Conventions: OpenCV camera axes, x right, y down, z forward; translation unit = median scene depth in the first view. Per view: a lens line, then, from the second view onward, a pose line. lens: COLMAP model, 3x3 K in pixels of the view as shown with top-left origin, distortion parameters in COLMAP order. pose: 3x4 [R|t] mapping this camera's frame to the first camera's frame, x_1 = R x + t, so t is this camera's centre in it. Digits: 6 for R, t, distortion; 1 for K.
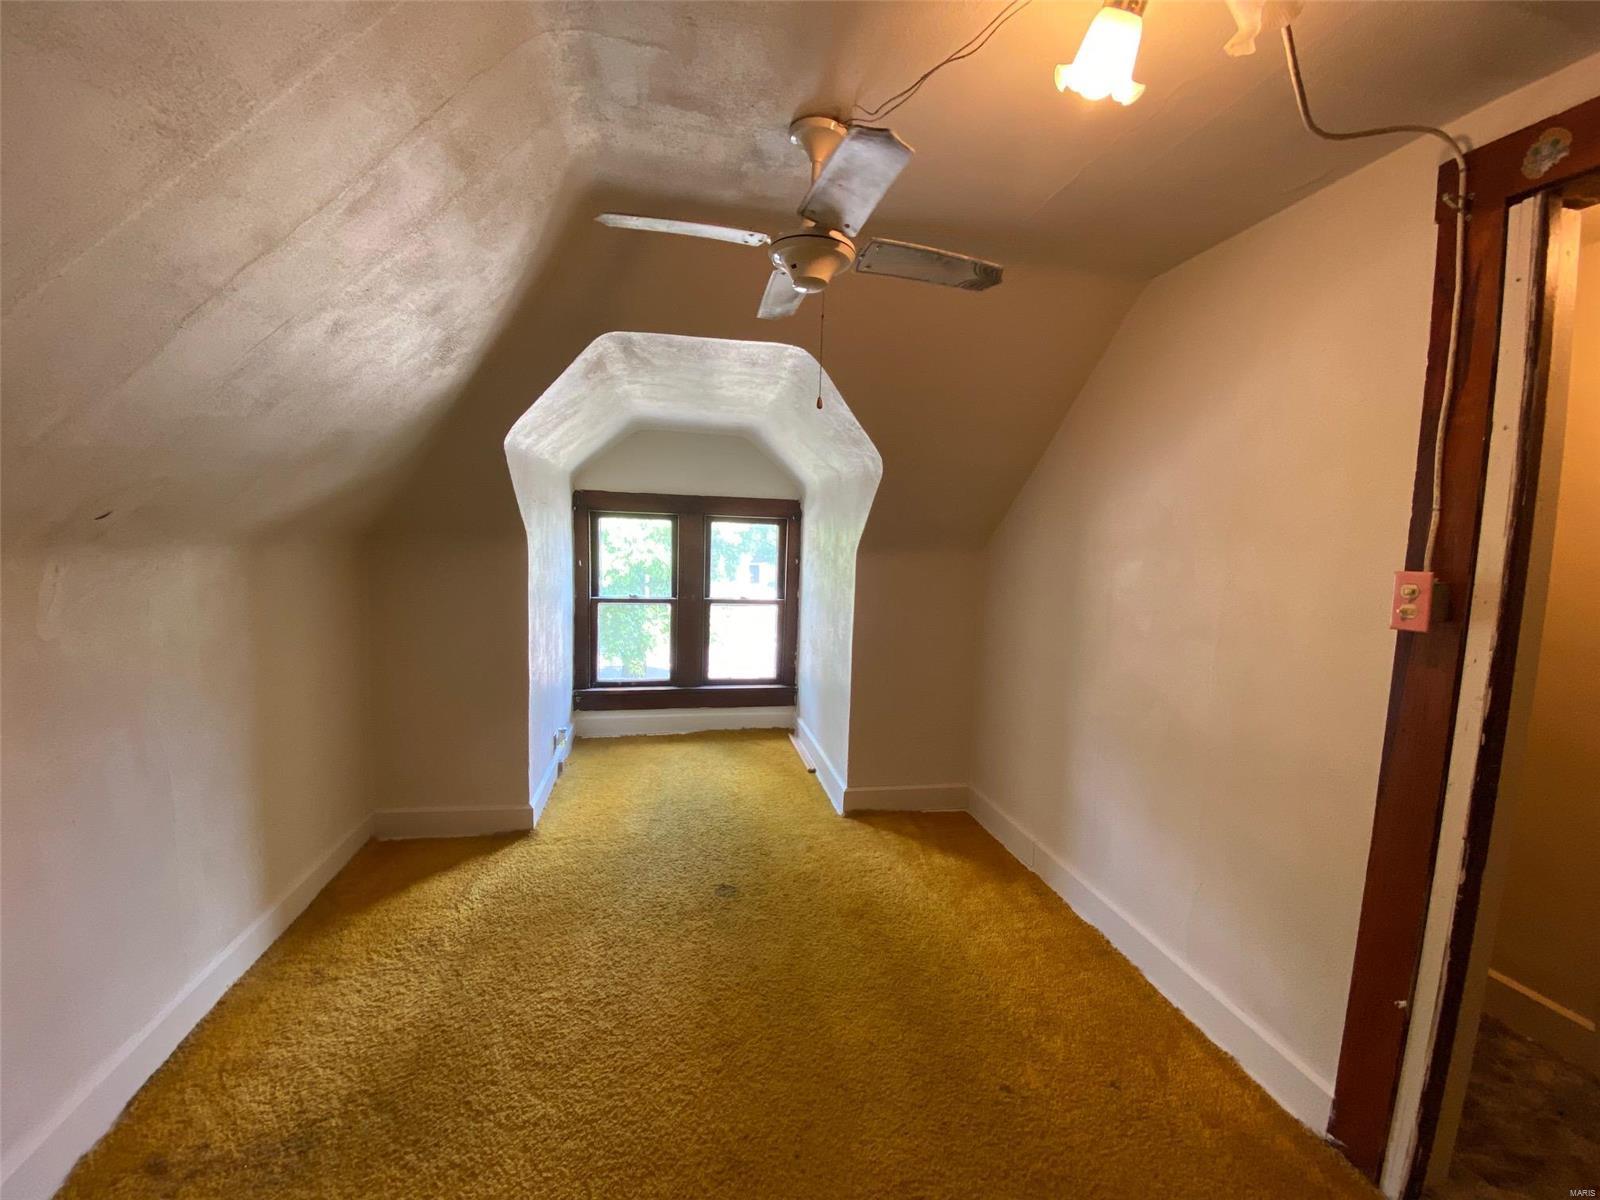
lens RADIAL K [[646.9, 0, 792.9], [0, 646.9, 596.8], [0, 0, 1]] dist [0.040022, -0.030538]
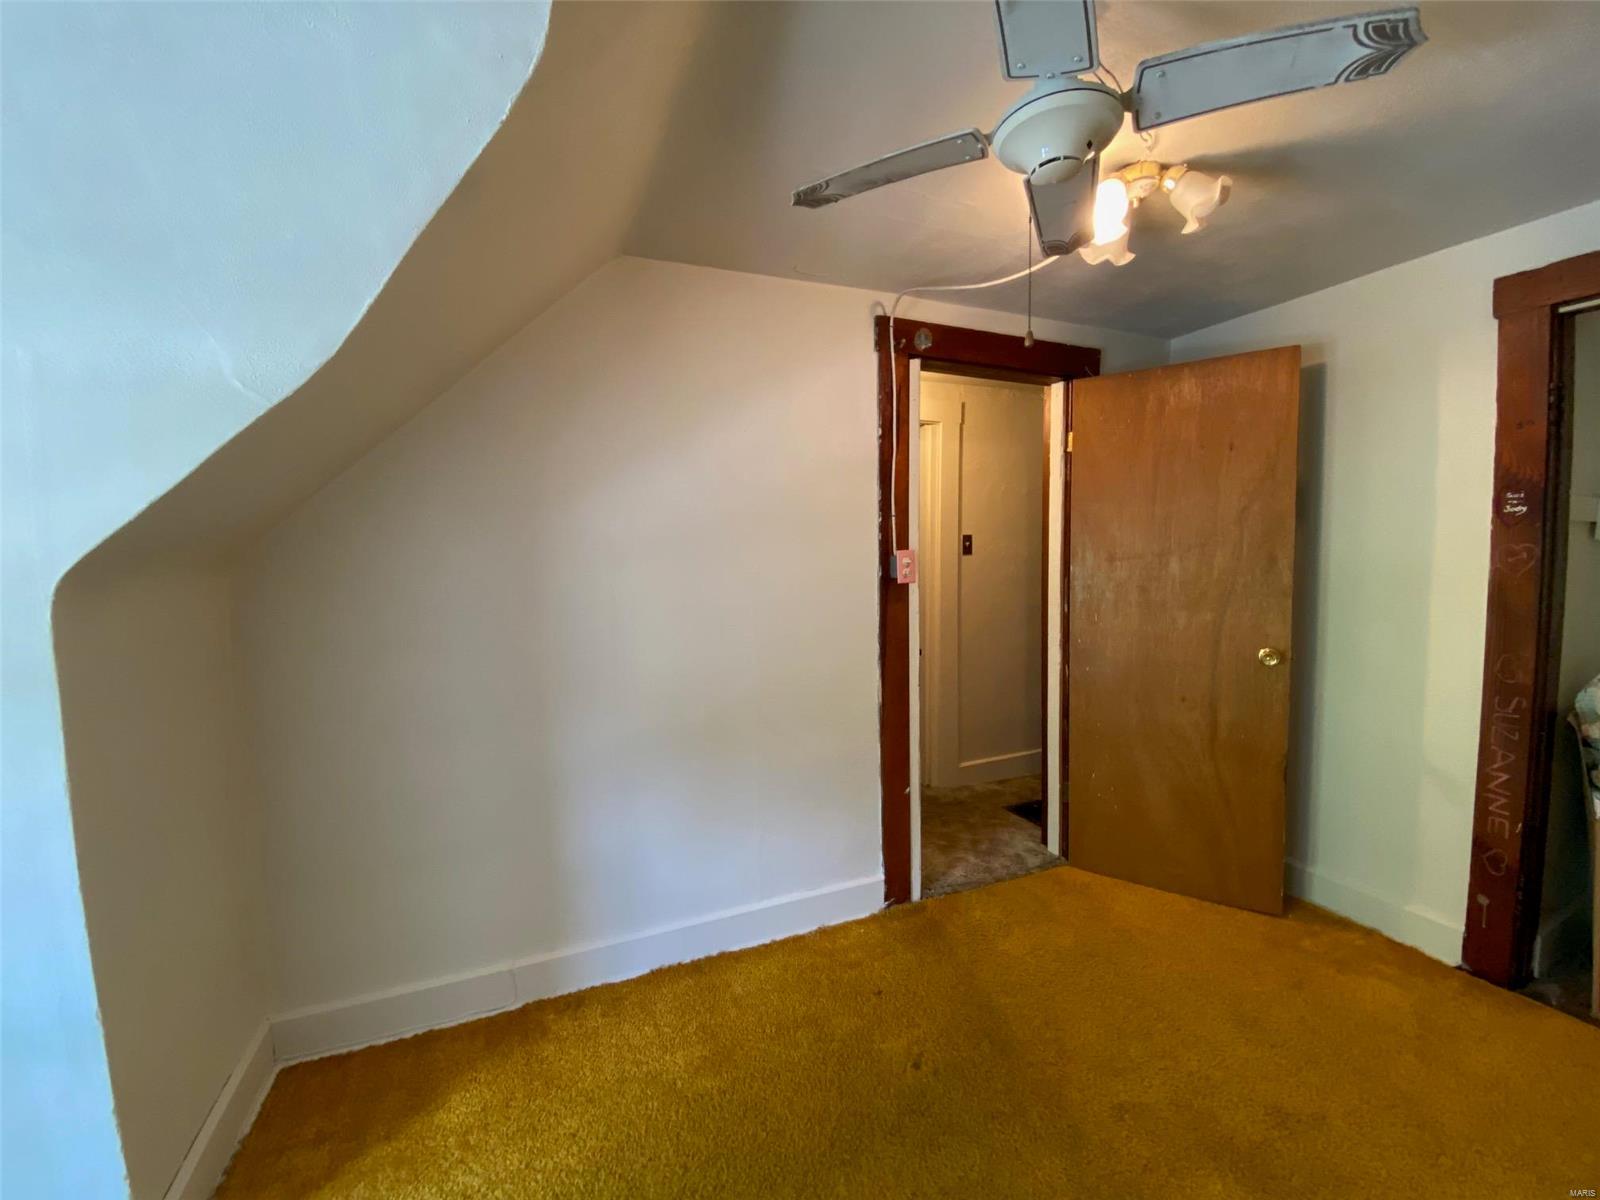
lens RADIAL K [[646.9, 0, 792.9], [0, 646.9, 596.8], [0, 0, 1]] dist [0.040022, -0.030538]
pose [[-0.206245, -0.084070, 0.974882, -0.607040], [0.105564, 0.988576, 0.107584, -0.110230], [-0.972789, 0.125101, -0.195015, 1.381883]]
